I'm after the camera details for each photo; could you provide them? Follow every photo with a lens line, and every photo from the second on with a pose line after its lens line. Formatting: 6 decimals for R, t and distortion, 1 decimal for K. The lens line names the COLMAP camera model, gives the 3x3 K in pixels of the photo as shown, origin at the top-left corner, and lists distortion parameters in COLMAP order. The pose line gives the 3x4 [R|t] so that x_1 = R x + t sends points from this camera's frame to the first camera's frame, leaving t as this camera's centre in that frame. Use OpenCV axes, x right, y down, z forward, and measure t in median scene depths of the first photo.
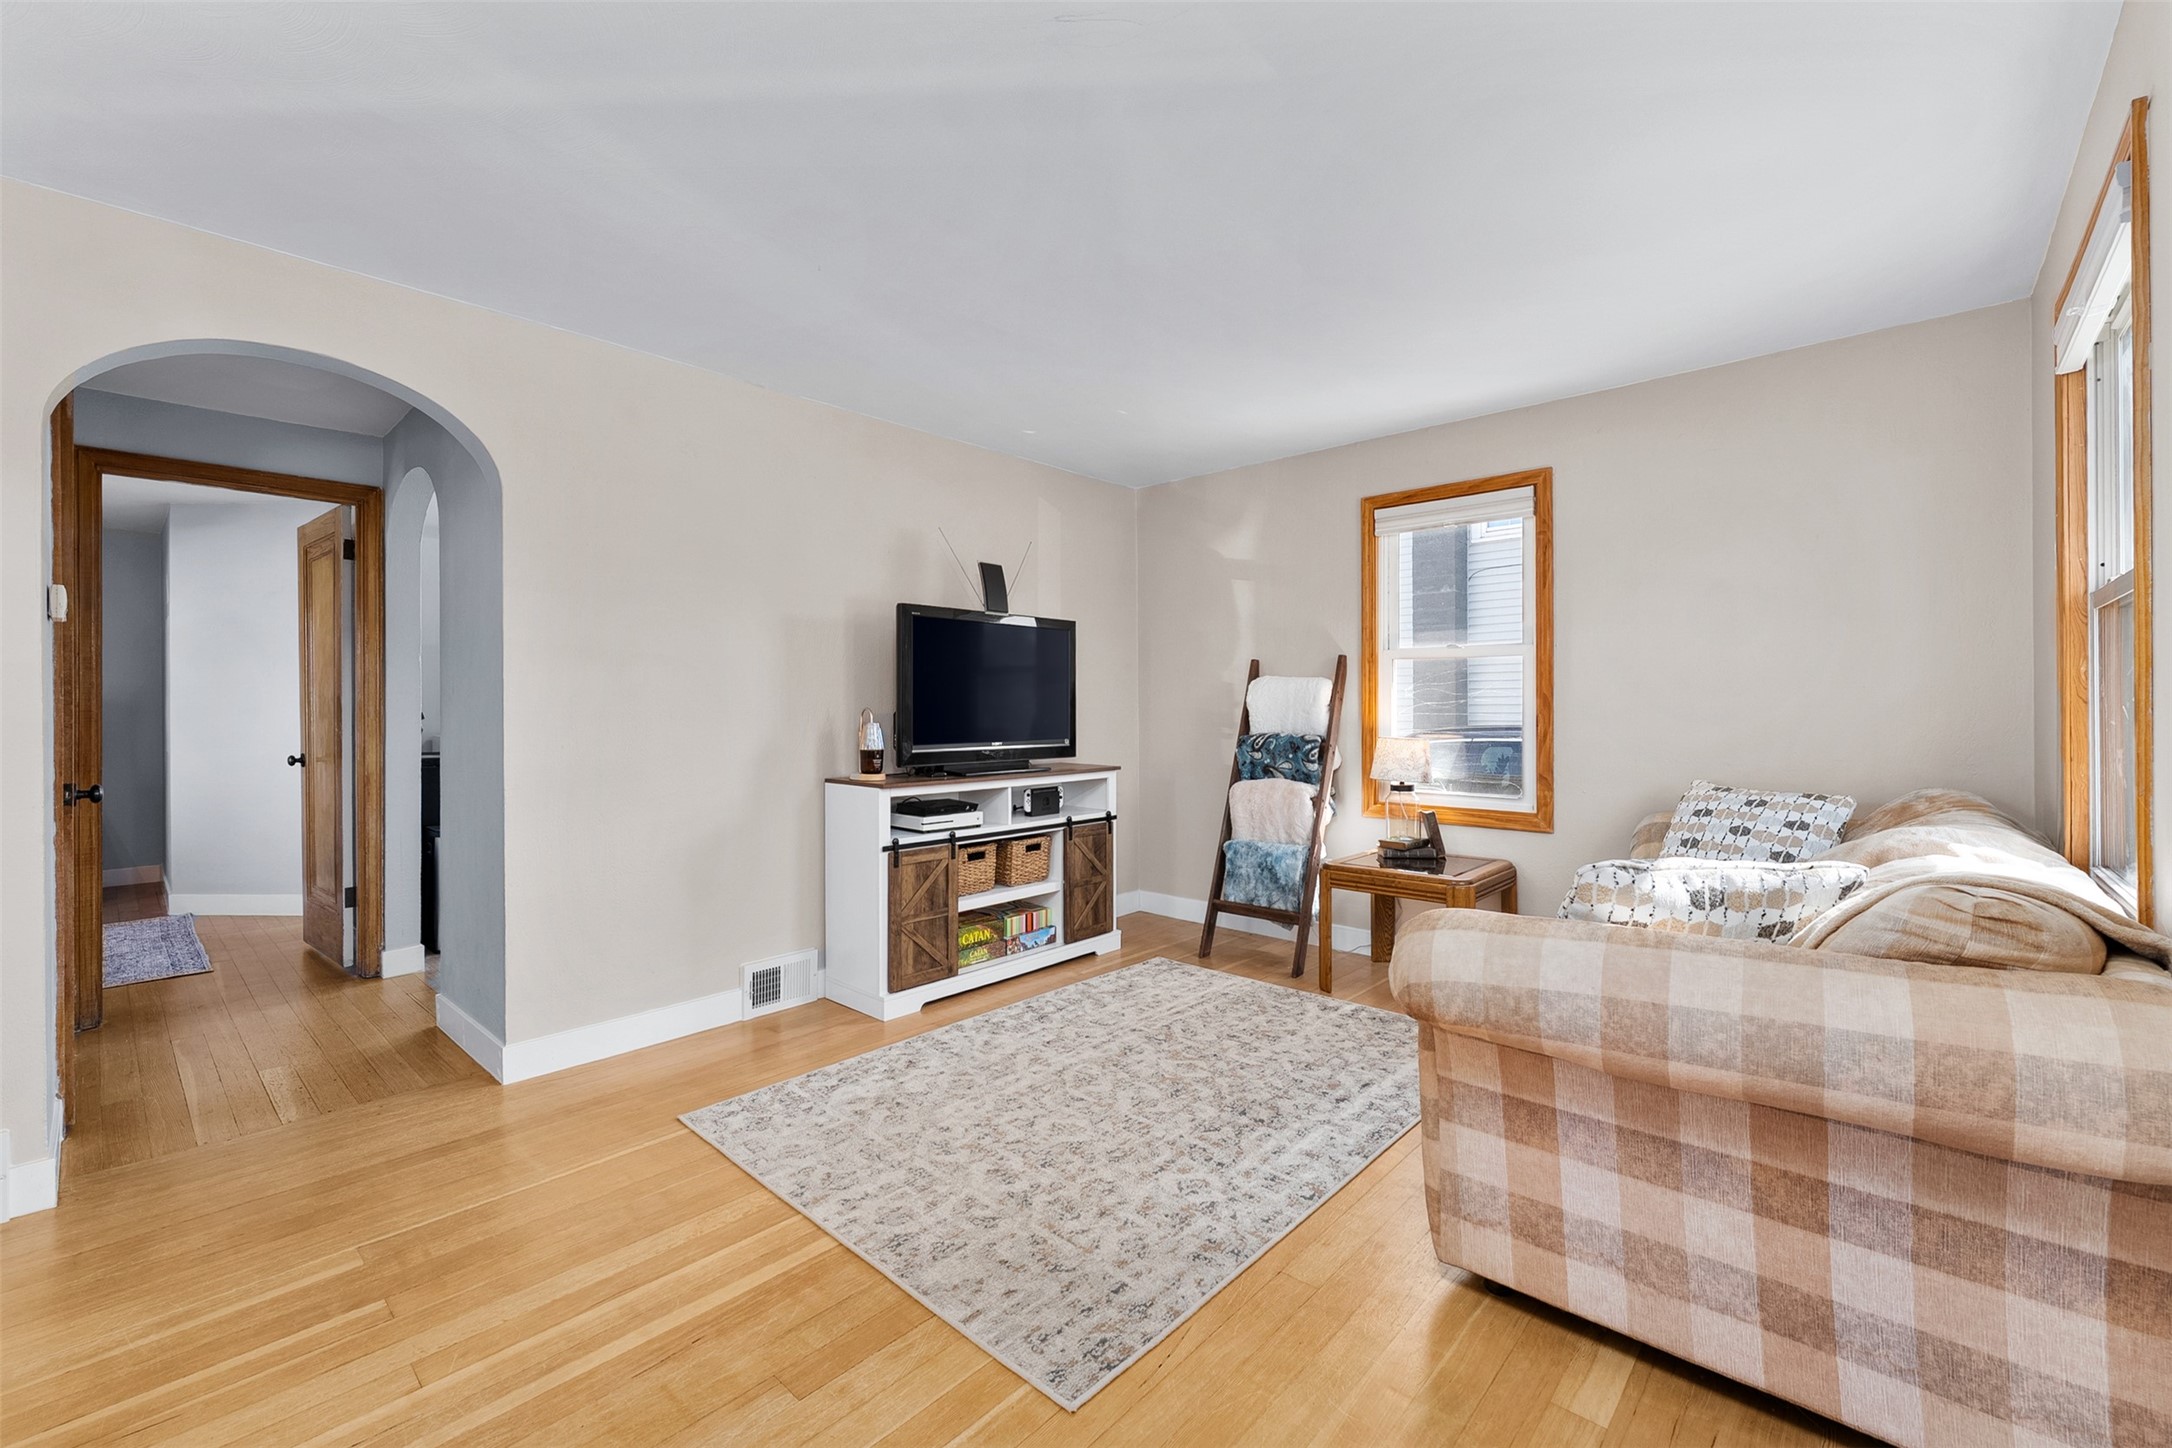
lens RADIAL K [[881.0, 0, 1090.2], [0, 881.0, 713.3], [0, 0, 1]] dist [-0.001904, -0.001352]
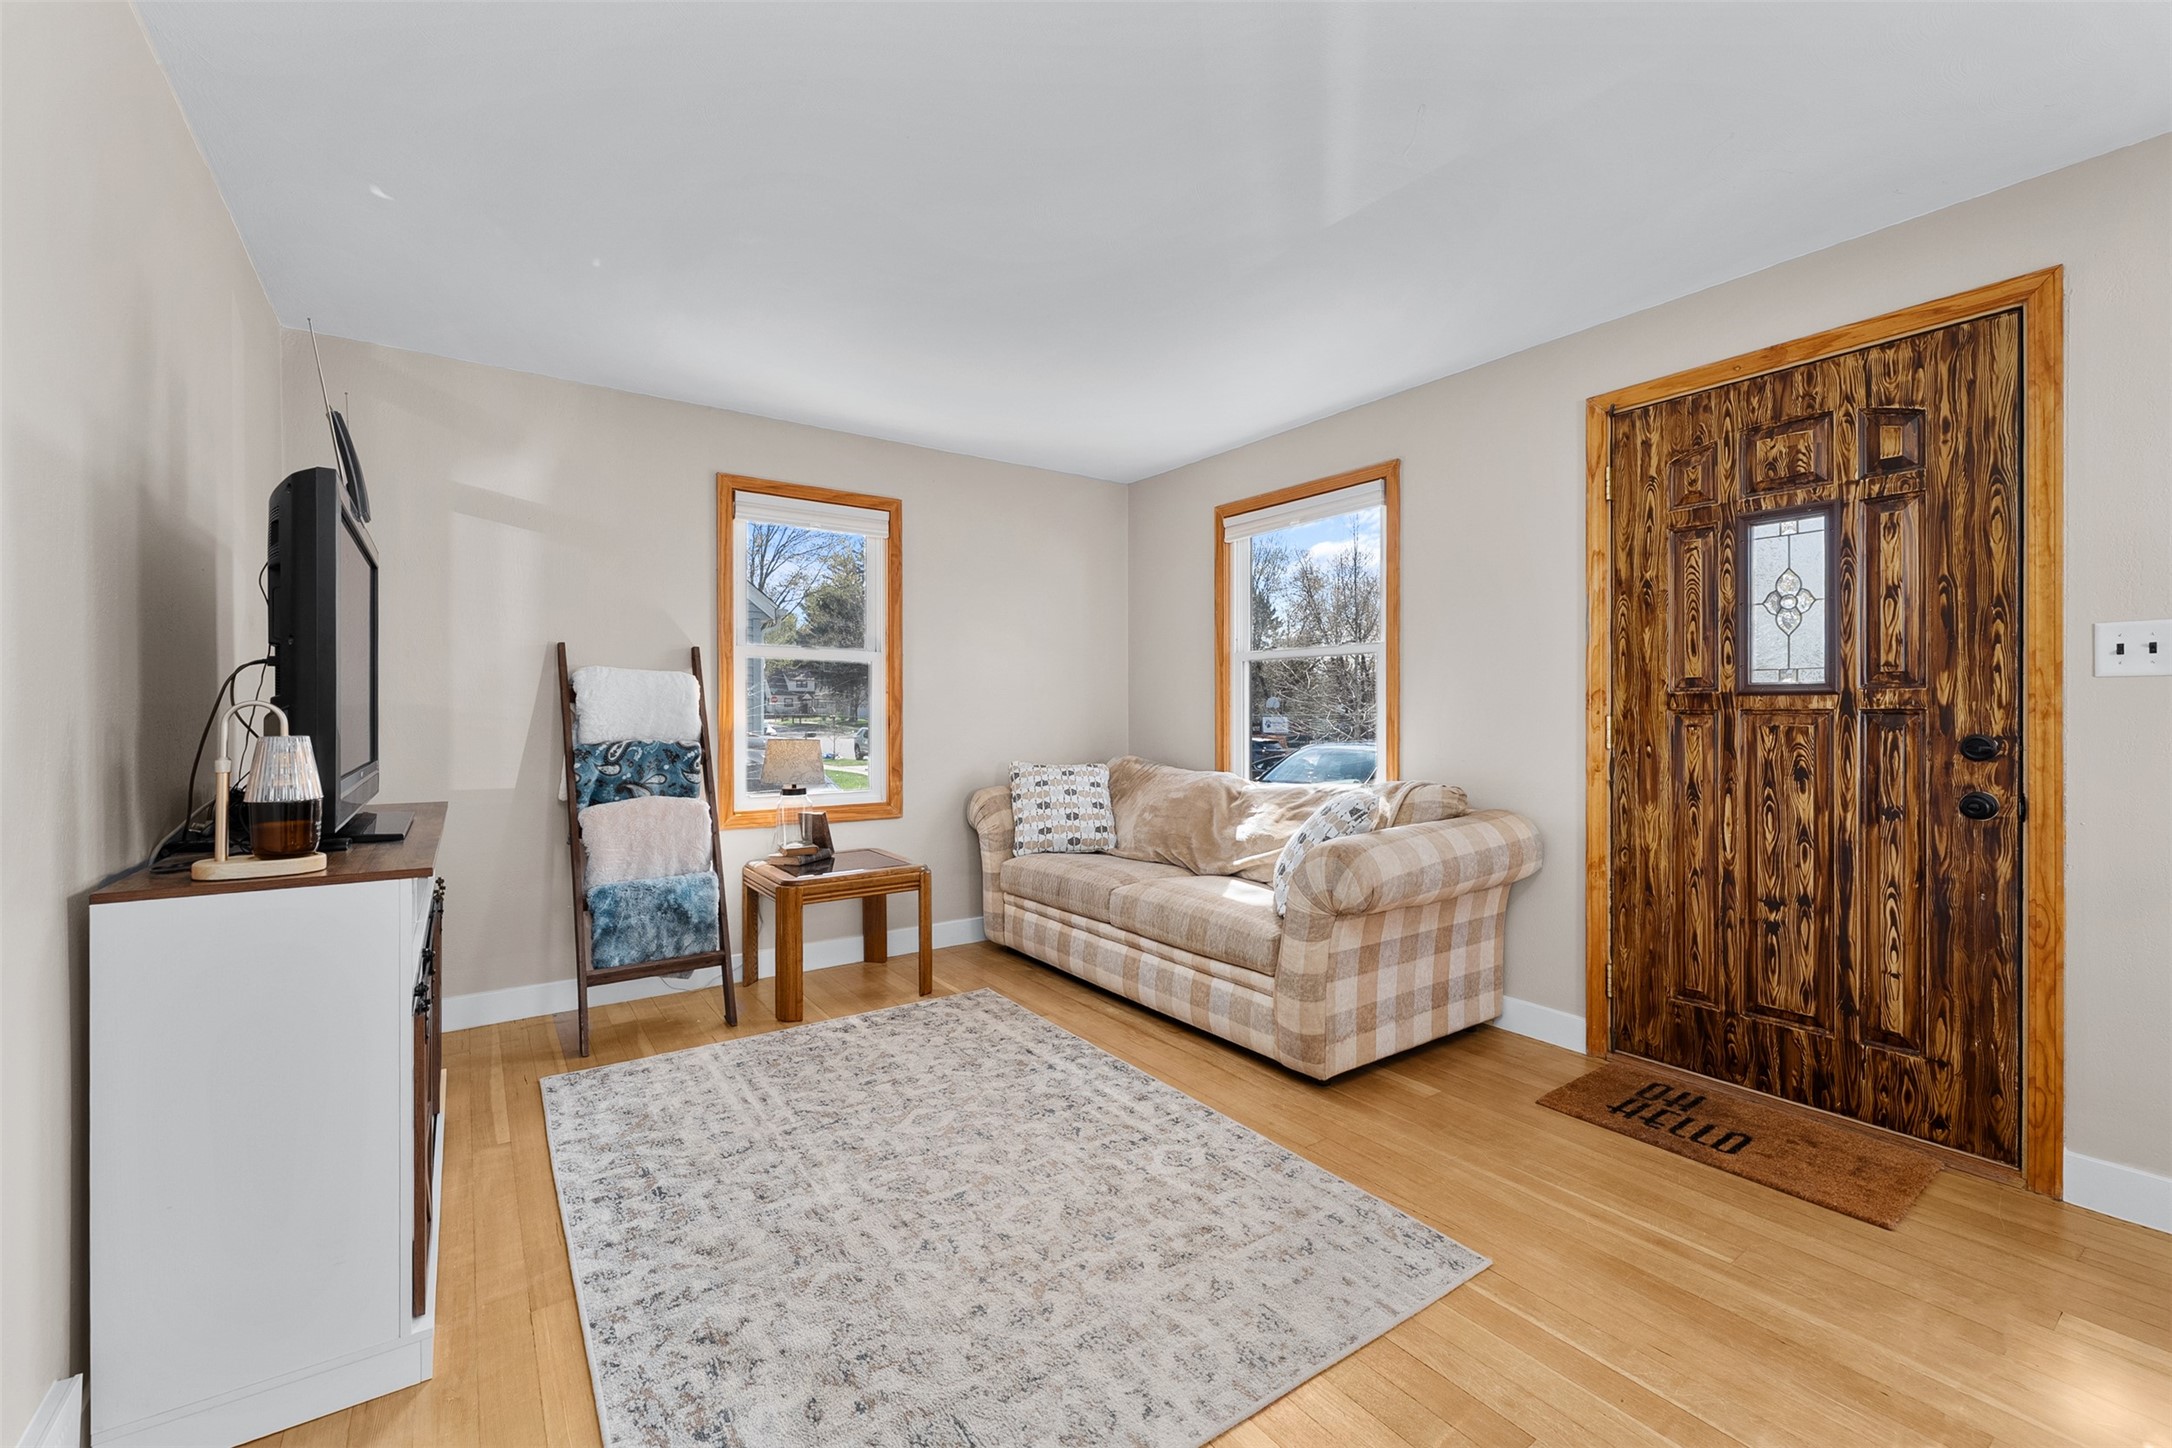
lens RADIAL K [[881.0, 0, 1086.5], [0, 881.0, 715.5], [0, 0, 1]] dist [-0.001904, -0.001352]
pose [[0.229500, -0.003087, 0.973304, -0.615105], [0.005711, 0.999982, 0.001824, 0.002357], [-0.973292, 0.005140, 0.229514, 0.567950]]
